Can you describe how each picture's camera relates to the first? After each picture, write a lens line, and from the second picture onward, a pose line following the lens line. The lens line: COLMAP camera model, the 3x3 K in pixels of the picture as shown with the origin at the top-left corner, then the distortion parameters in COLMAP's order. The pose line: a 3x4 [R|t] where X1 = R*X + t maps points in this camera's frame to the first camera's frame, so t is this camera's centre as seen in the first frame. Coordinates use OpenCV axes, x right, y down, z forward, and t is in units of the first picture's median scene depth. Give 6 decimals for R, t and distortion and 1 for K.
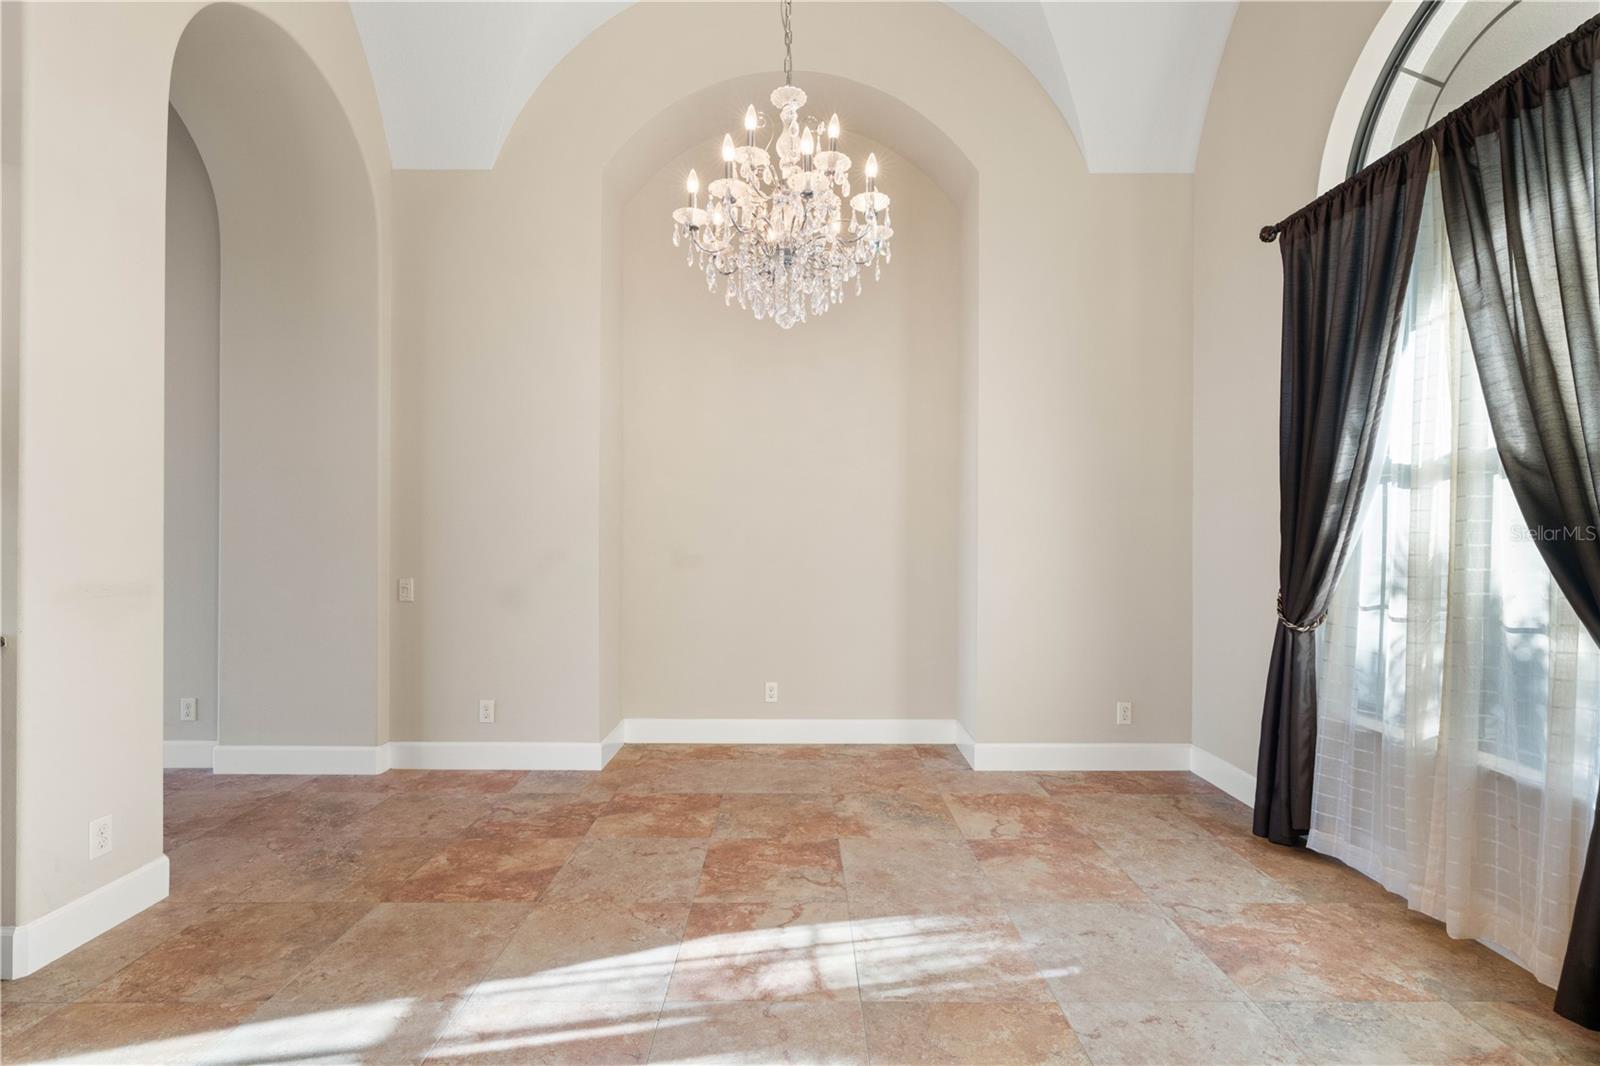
lens RADIAL K [[718.7, 0, 801.6], [0, 718.7, 532.7], [0, 0, 1]] dist [-0.005867, 0.001067]
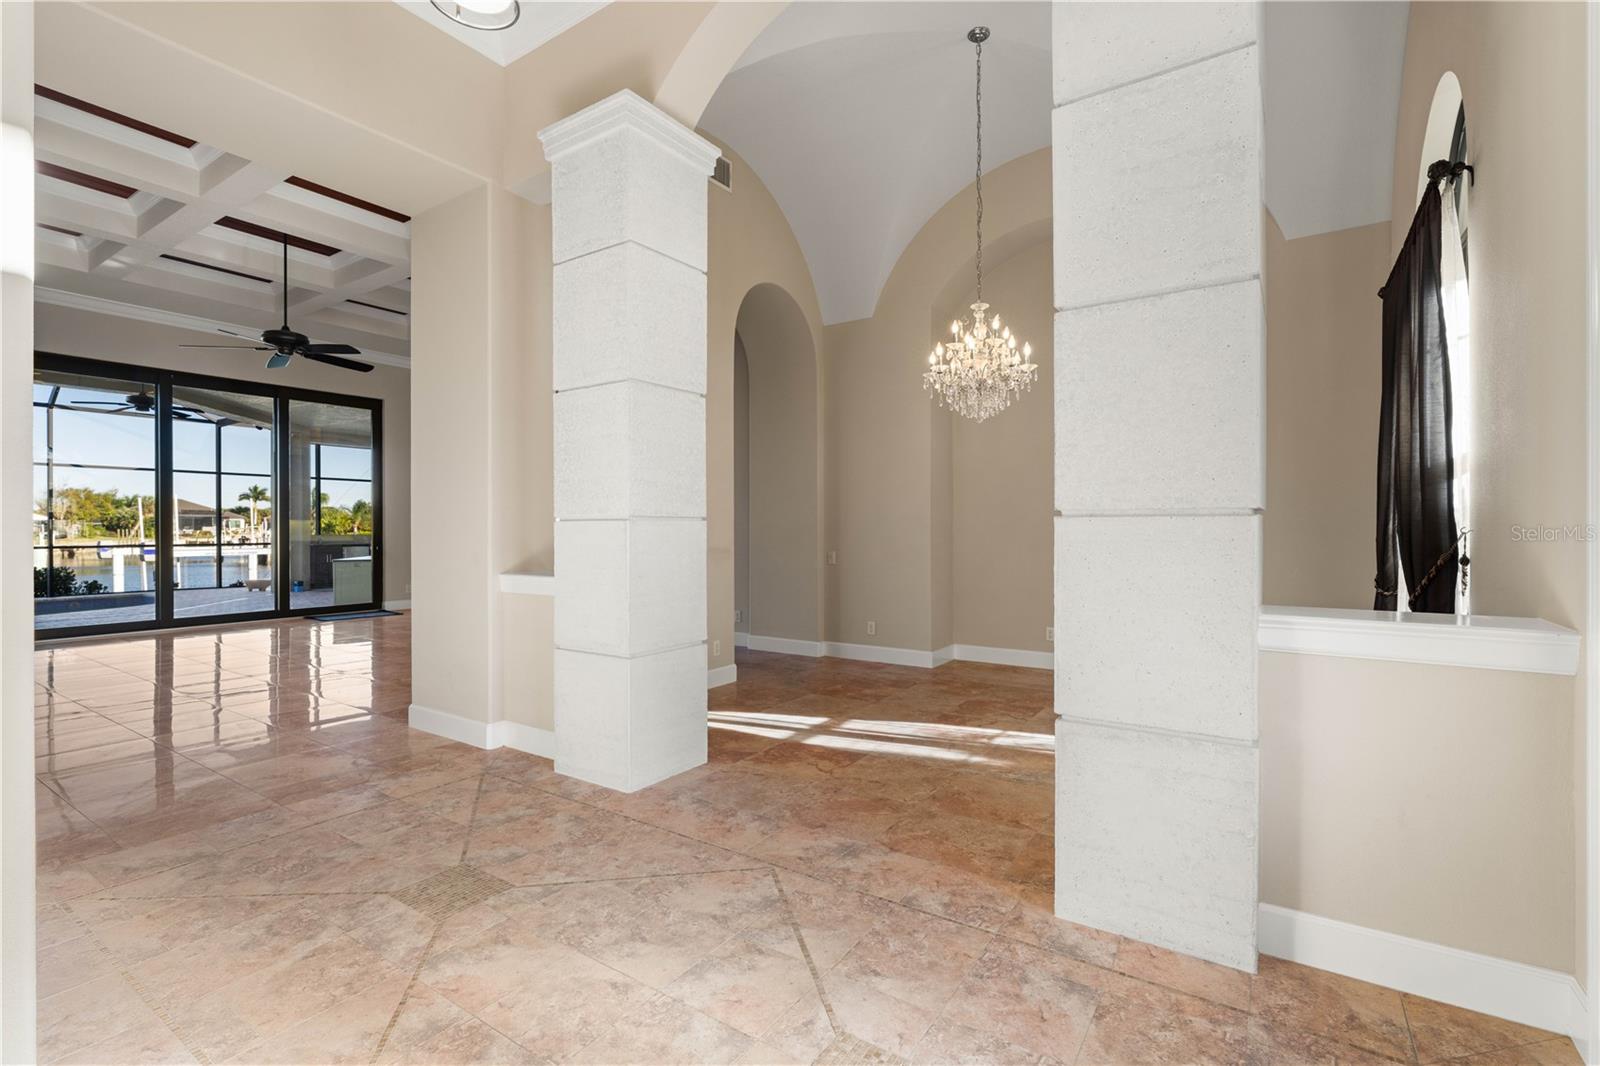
lens RADIAL K [[725.5, 0, 801.4], [0, 725.5, 527.9], [0, 0, 1]] dist [-0.004594, 0.000578]
pose [[0.828040, -0.007018, -0.560626, 0.454089], [0.007168, 0.999972, -0.001931, 0.005568], [0.560624, -0.002420, 0.828067, -0.614431]]
